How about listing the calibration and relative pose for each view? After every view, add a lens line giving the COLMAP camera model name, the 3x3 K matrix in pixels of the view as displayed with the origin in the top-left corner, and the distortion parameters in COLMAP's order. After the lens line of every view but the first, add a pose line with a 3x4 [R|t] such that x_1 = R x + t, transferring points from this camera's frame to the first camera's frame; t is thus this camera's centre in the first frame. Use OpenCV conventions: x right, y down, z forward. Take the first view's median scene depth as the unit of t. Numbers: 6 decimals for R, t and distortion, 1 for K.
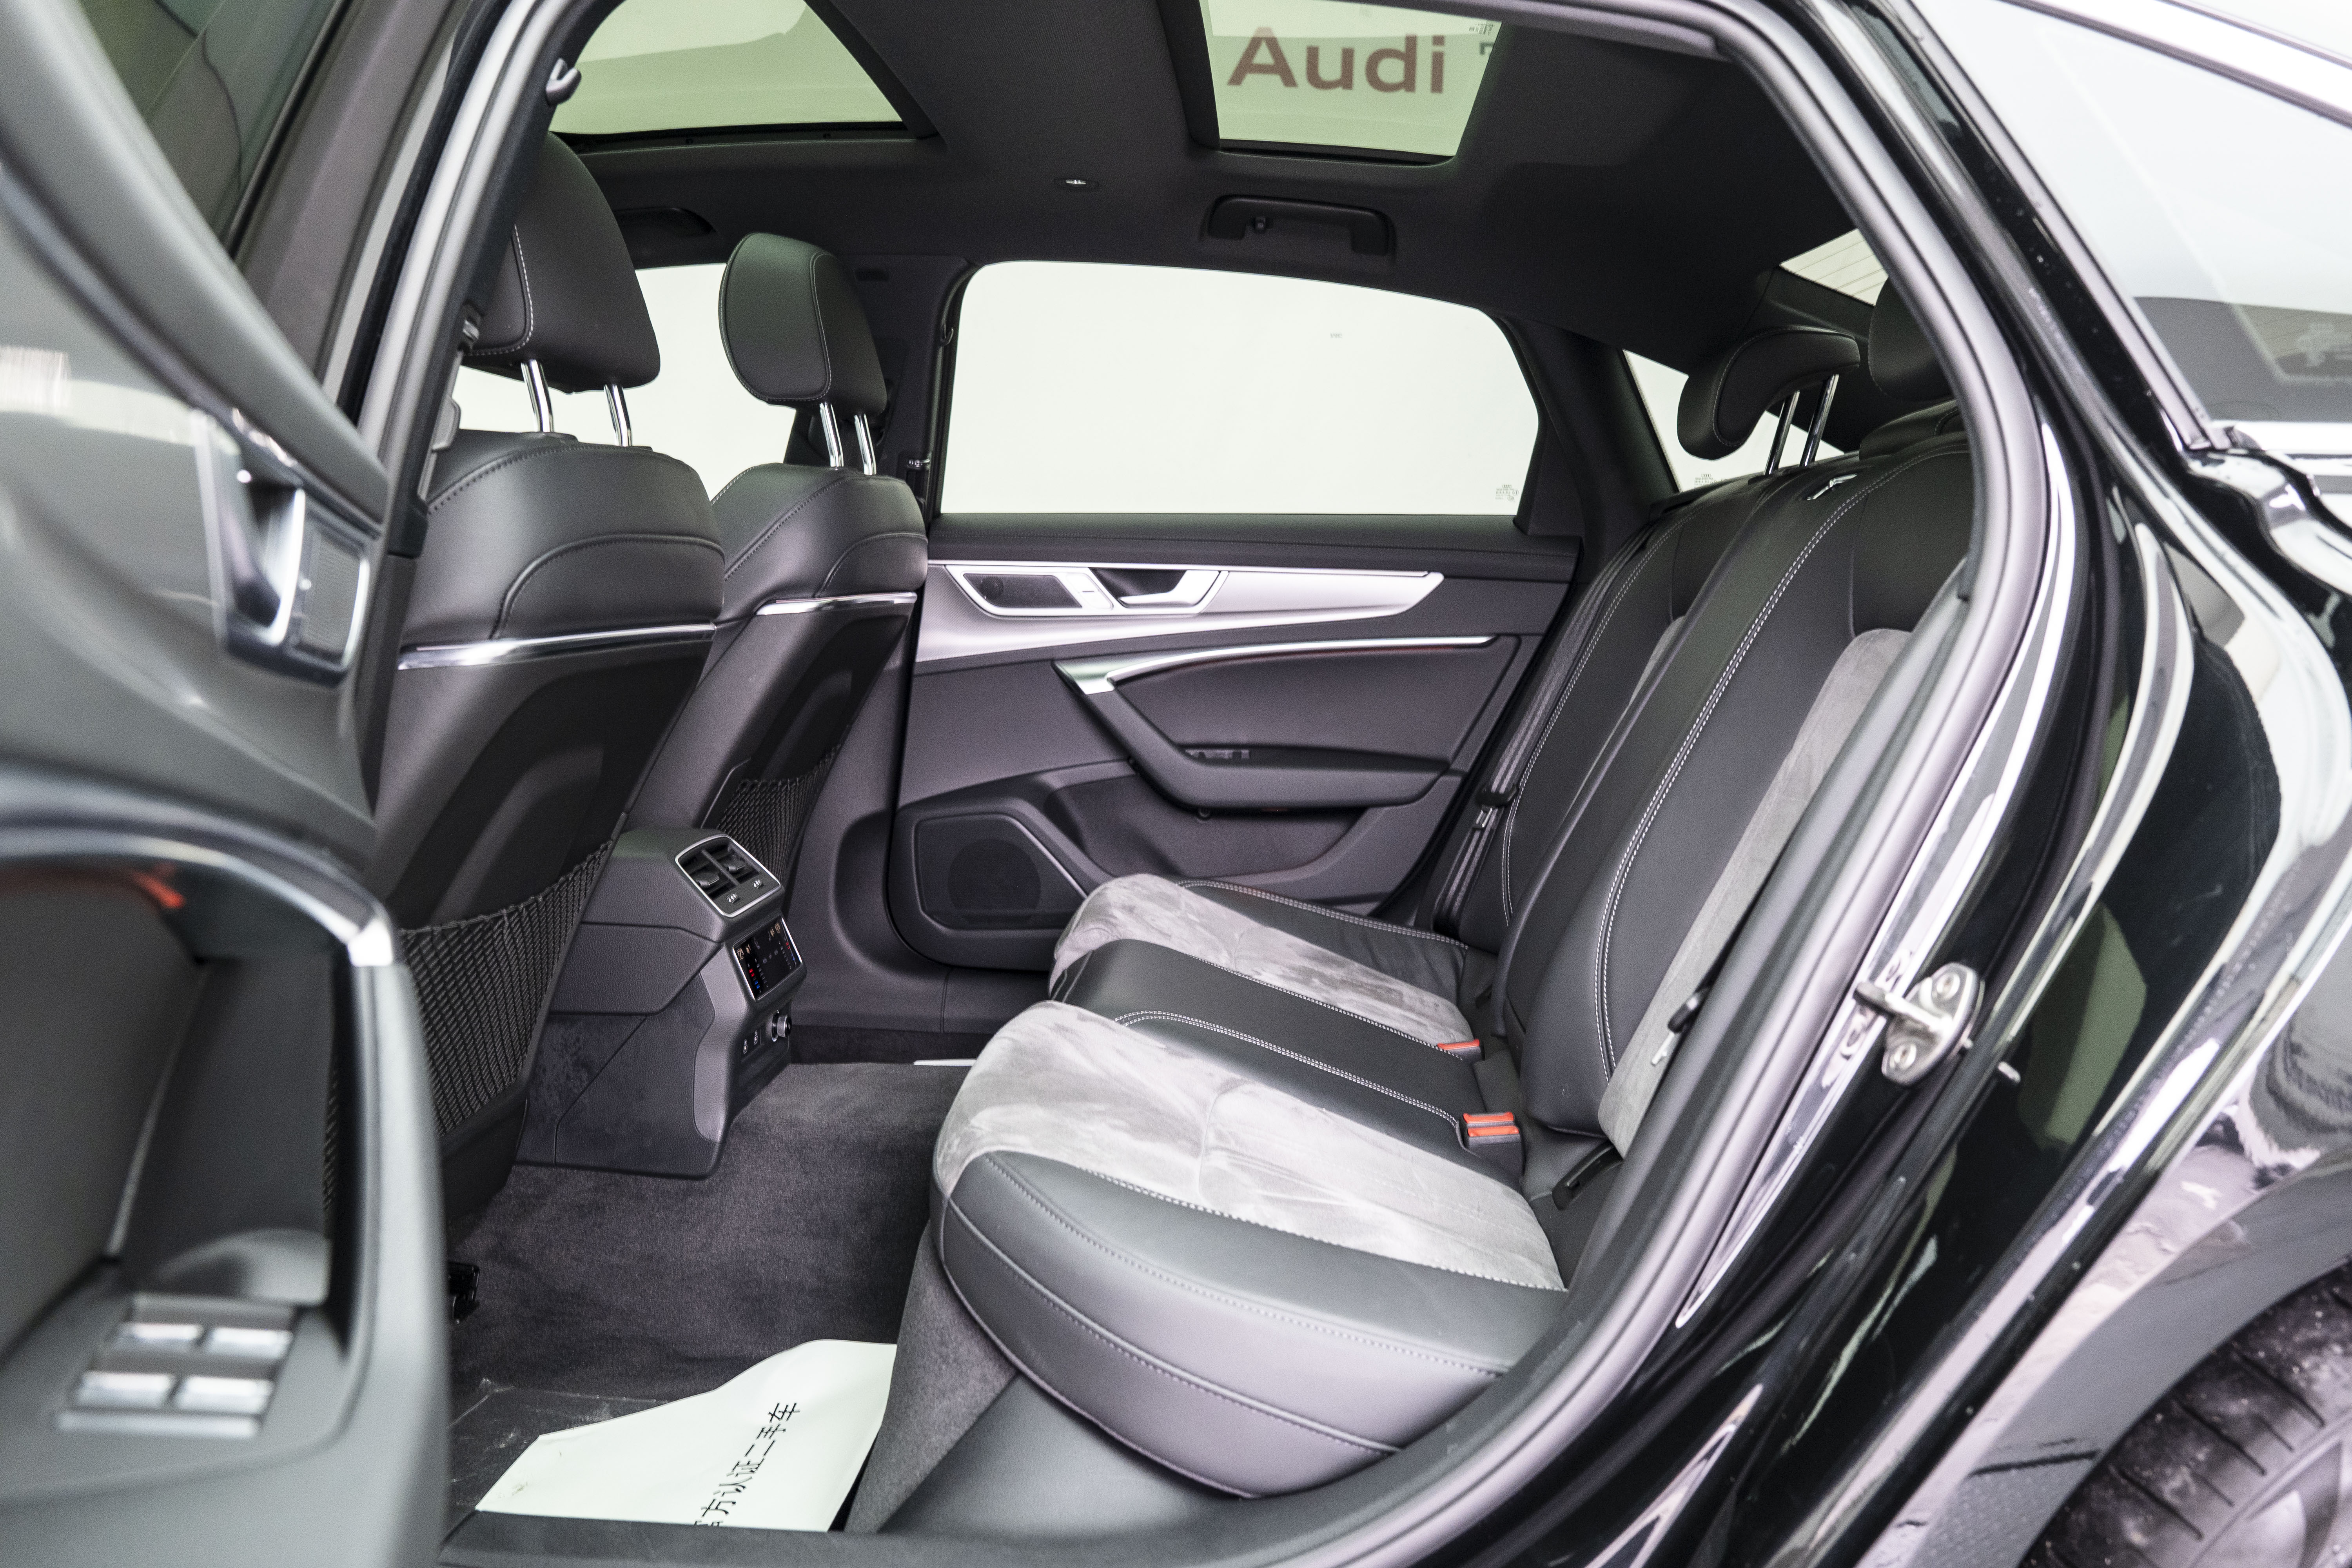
lens RADIAL K [[1884.9, 0, 1176.0], [0, 1884.9, 784.0], [0, 0, 1]] dist [-0.015690, 0.065538]
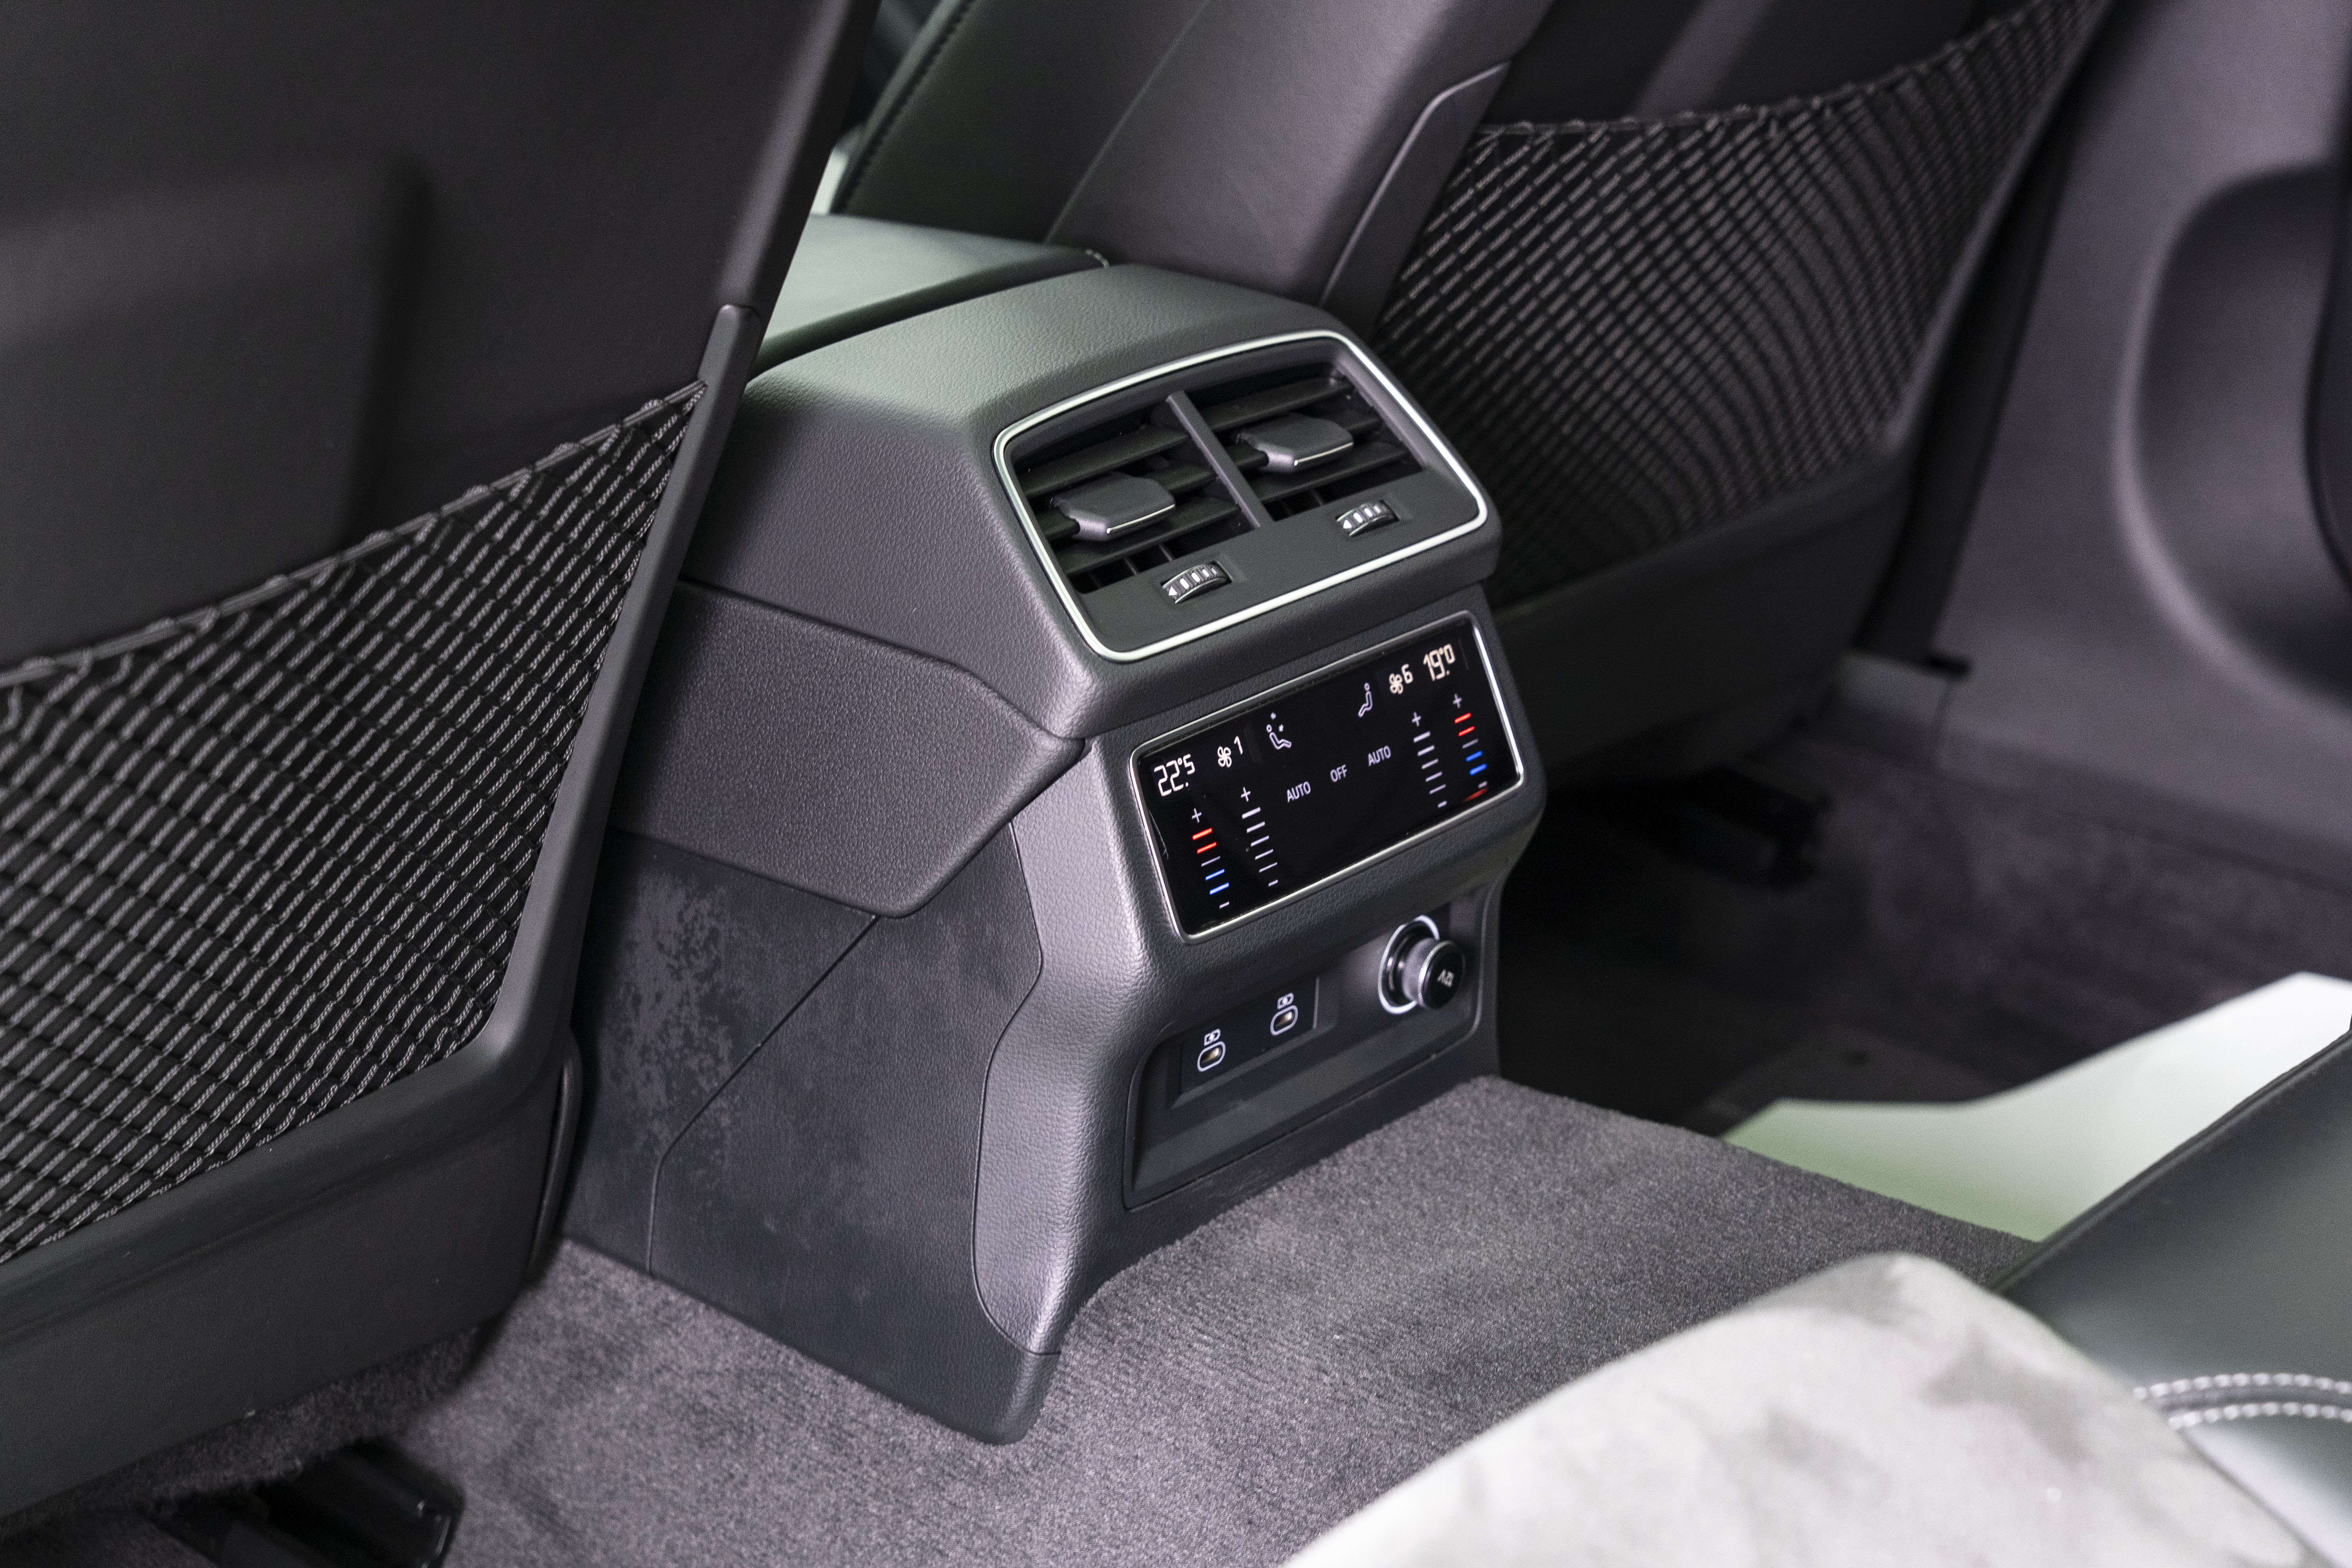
lens RADIAL K [[4625.0, 0, 1176.0], [0, 4625.0, 784.0], [0, 0, 1]] dist [-0.030318, 0.163047]
pose [[0.819577, 0.206391, -0.534506, 0.152858], [-0.074559, 0.963355, 0.257660, -0.091521], [0.568098, -0.171320, 0.804931, 0.364877]]
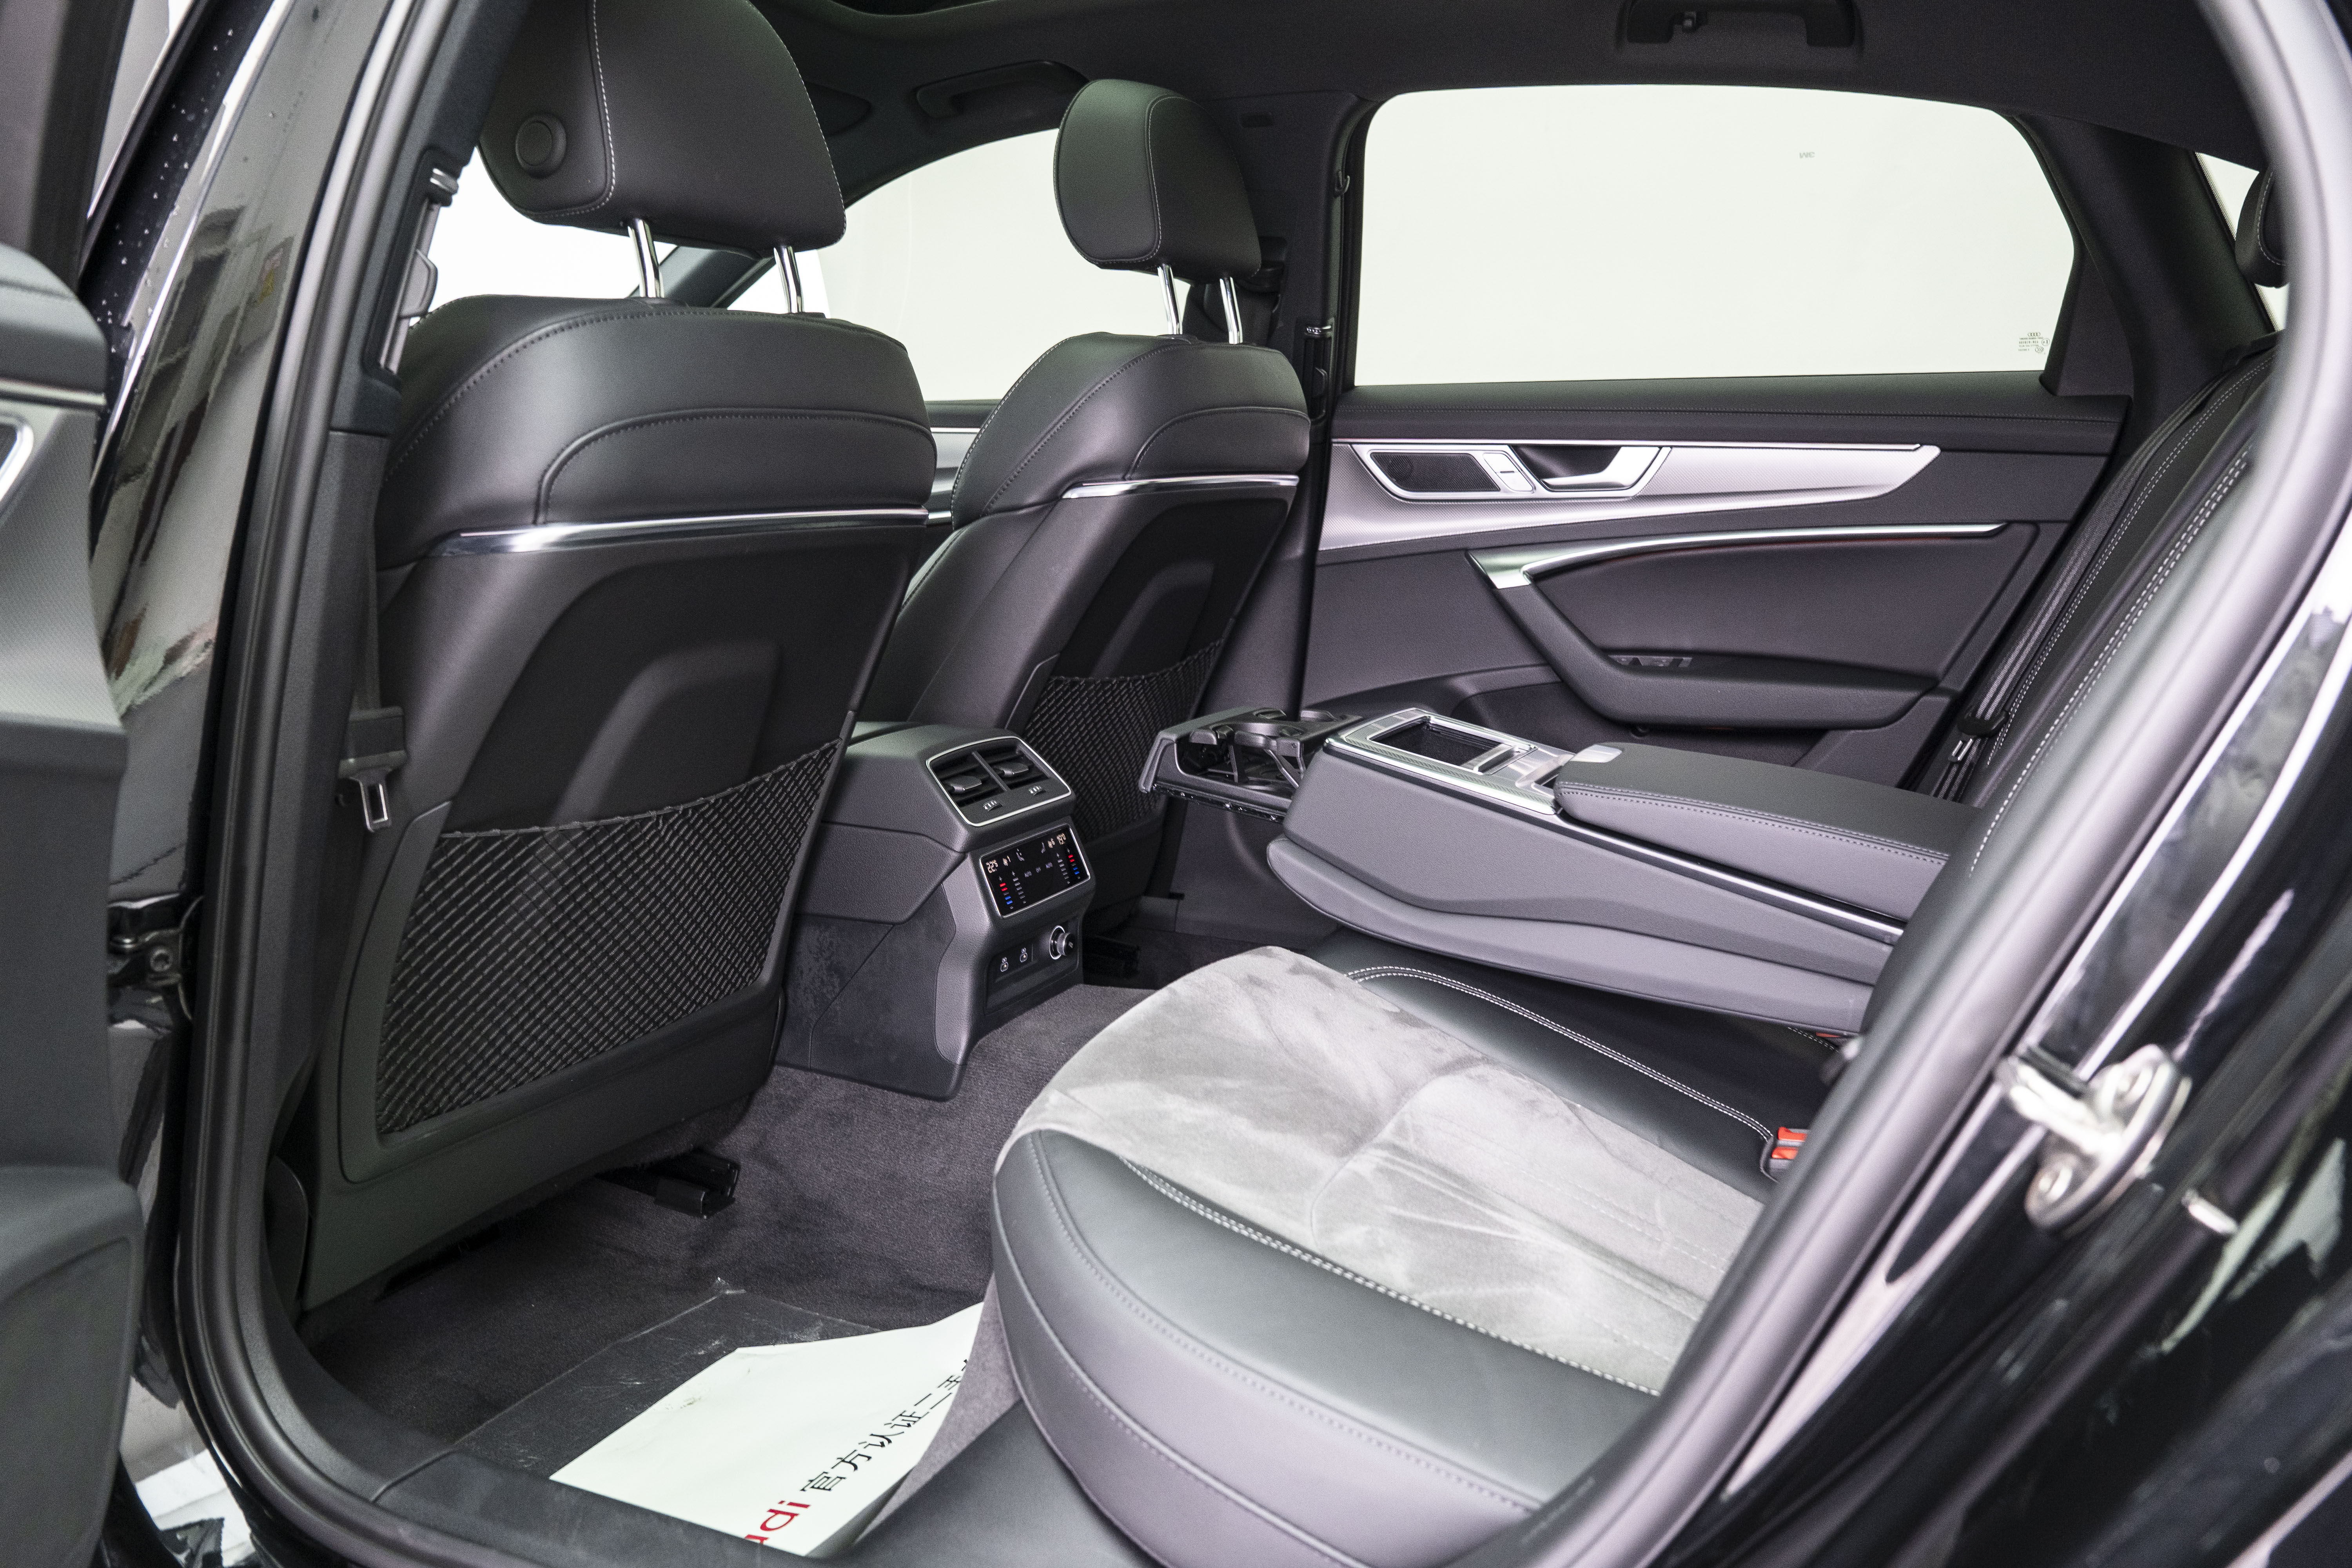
lens RADIAL K [[1884.9, 0, 1176.0], [0, 1884.9, 784.0], [0, 0, 1]] dist [-0.015690, 0.065538]
pose [[0.935052, 0.050359, -0.350914, 0.162365], [-0.029419, 0.997467, 0.064755, -0.011871], [0.353286, -0.050226, 0.934166, 0.150275]]
